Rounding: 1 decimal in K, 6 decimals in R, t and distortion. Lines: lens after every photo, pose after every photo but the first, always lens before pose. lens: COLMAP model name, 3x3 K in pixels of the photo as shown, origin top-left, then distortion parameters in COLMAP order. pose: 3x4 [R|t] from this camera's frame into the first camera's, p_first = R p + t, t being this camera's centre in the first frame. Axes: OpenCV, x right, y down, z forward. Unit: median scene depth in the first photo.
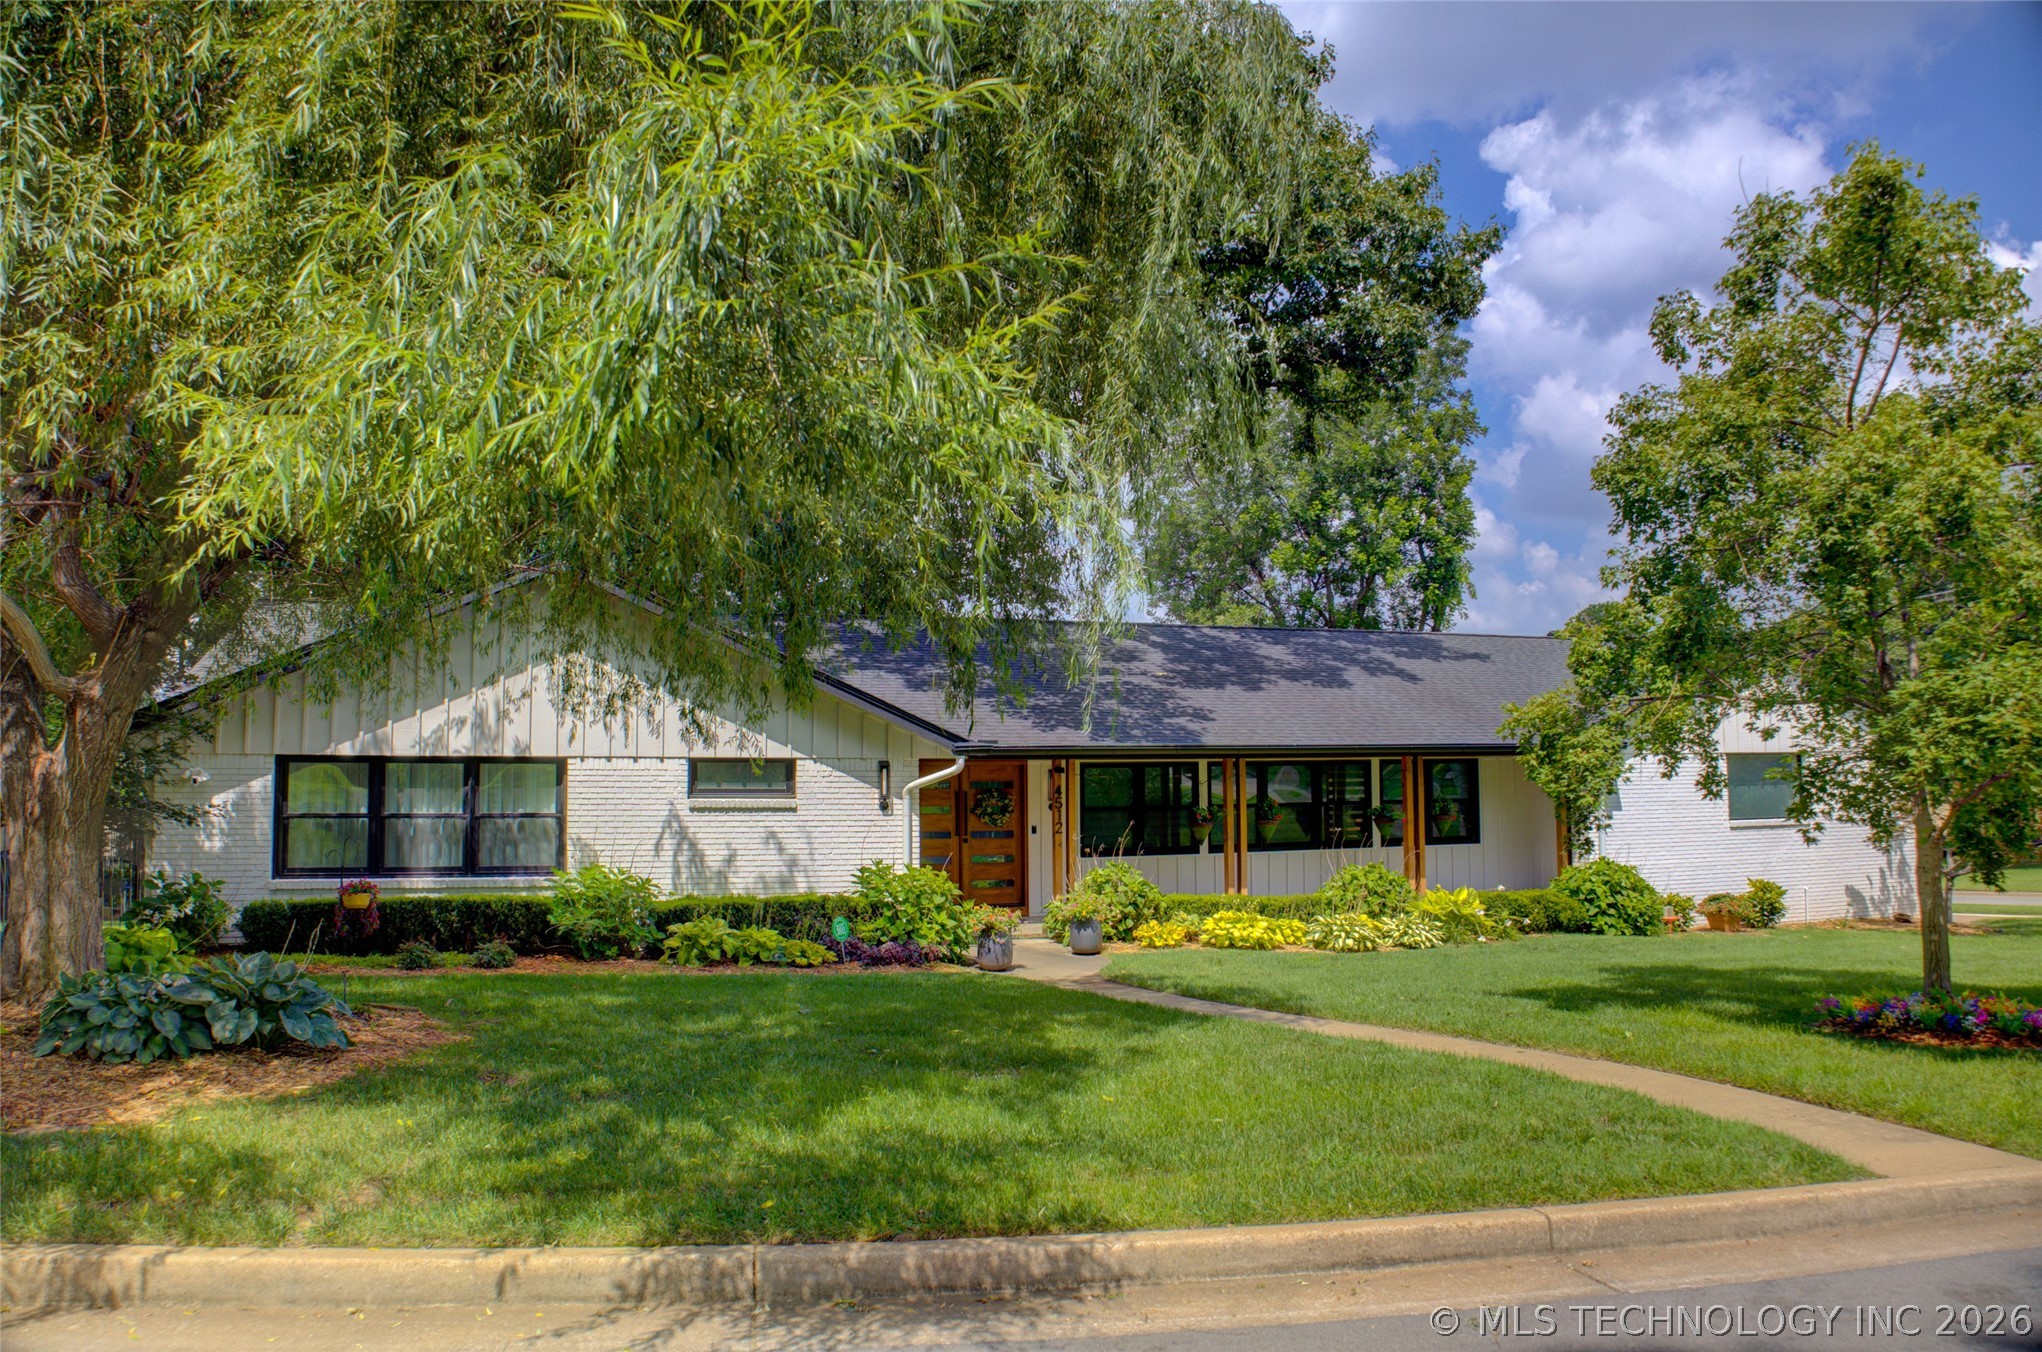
lens RADIAL K [[1475.4, 0, 1021.0], [0, 1475.4, 676.0], [0, 0, 1]] dist [-0.130665, 0.135055]
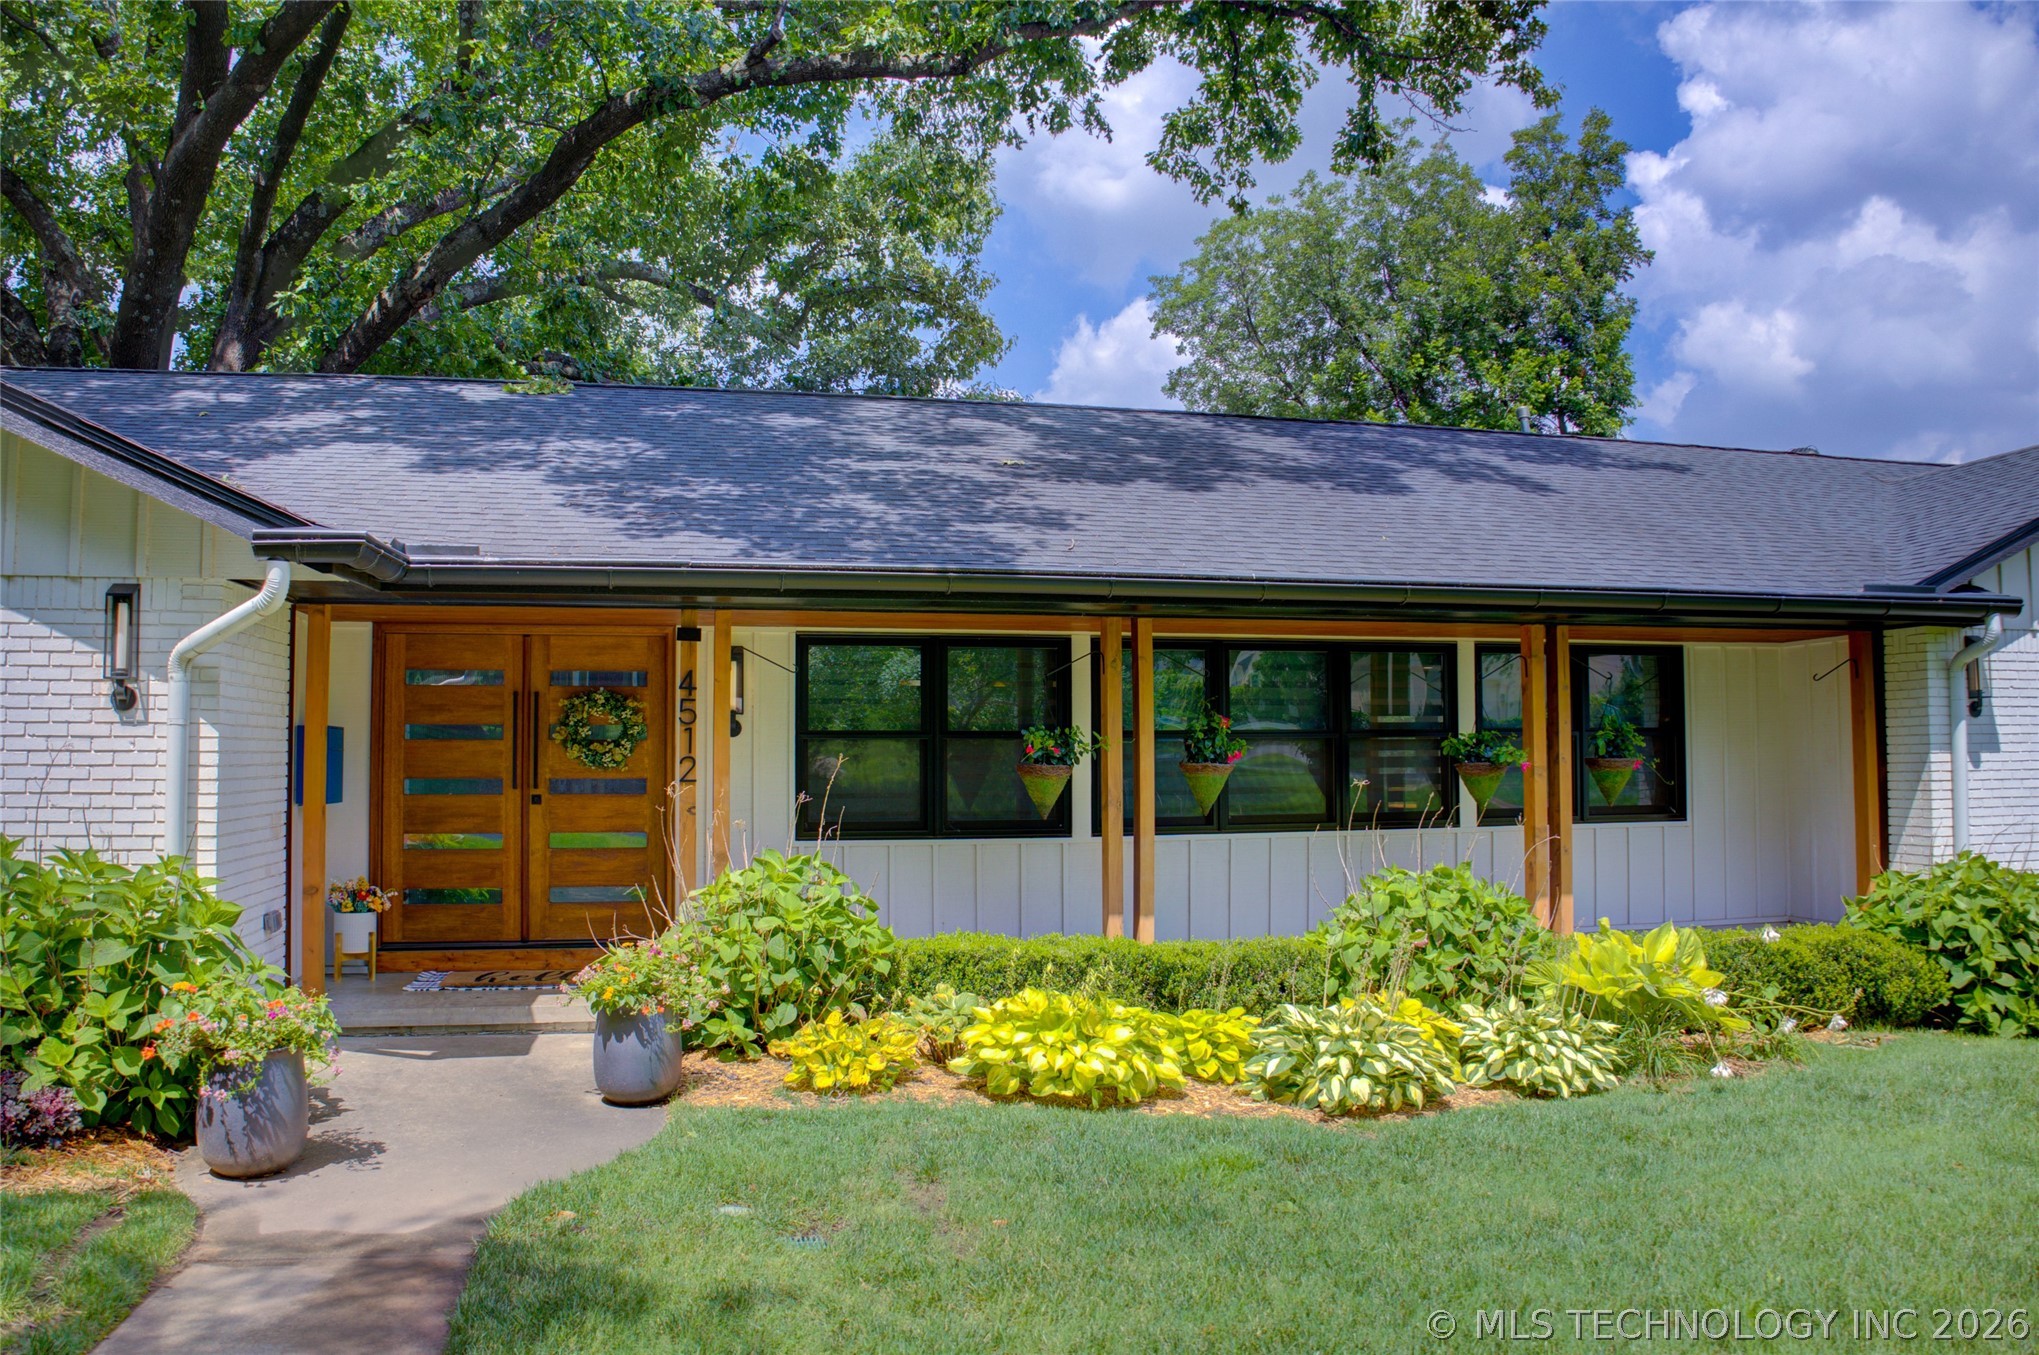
lens RADIAL K [[1598.7, 0, 1009.5], [0, 1598.7, 642.1], [0, 0, 1]] dist [-0.107022, 0.003216]
pose [[0.997598, 0.003653, -0.069171, 0.144486], [-0.003461, 0.999990, 0.002899, 0.062338], [0.069181, -0.002652, 0.997601, 0.530311]]
